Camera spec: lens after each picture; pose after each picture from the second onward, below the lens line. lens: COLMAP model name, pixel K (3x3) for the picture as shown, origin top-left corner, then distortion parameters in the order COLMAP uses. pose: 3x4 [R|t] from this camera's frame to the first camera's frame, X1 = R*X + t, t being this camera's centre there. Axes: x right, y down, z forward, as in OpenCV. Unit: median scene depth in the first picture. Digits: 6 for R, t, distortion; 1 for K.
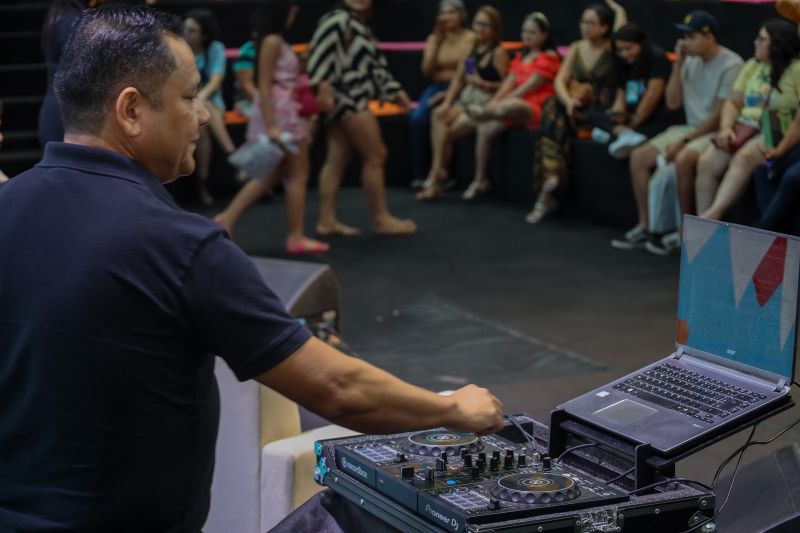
lens RADIAL K [[2089.1, 0, 400.0], [0, 2089.1, 266.5], [0, 0, 1]] dist [0.043937, 0.379754]
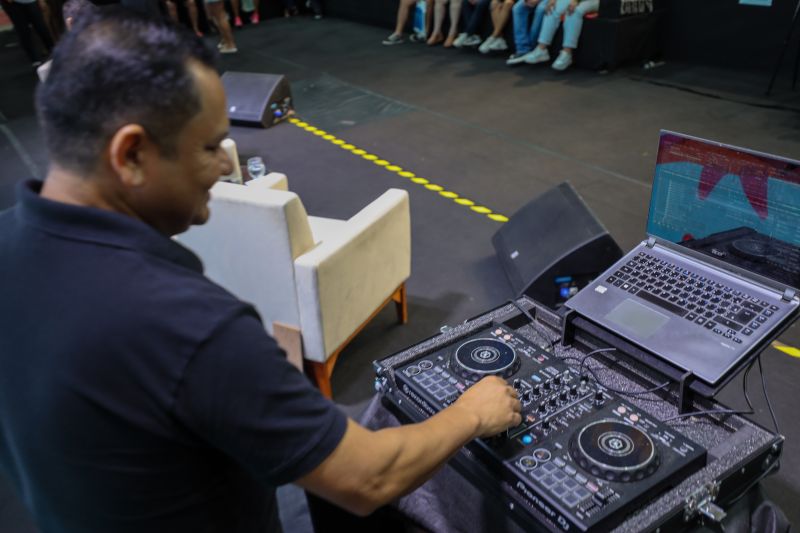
lens RADIAL K [[718.9, 0, 399.2], [0, 718.9, 286.4], [0, 0, 1]] dist [0.048757, 0.006590]
pose [[0.985932, -0.125055, 0.110904, -0.064089], [0.080421, 0.936568, 0.341135, -0.091733], [-0.146530, -0.327417, 0.933449, 0.612983]]
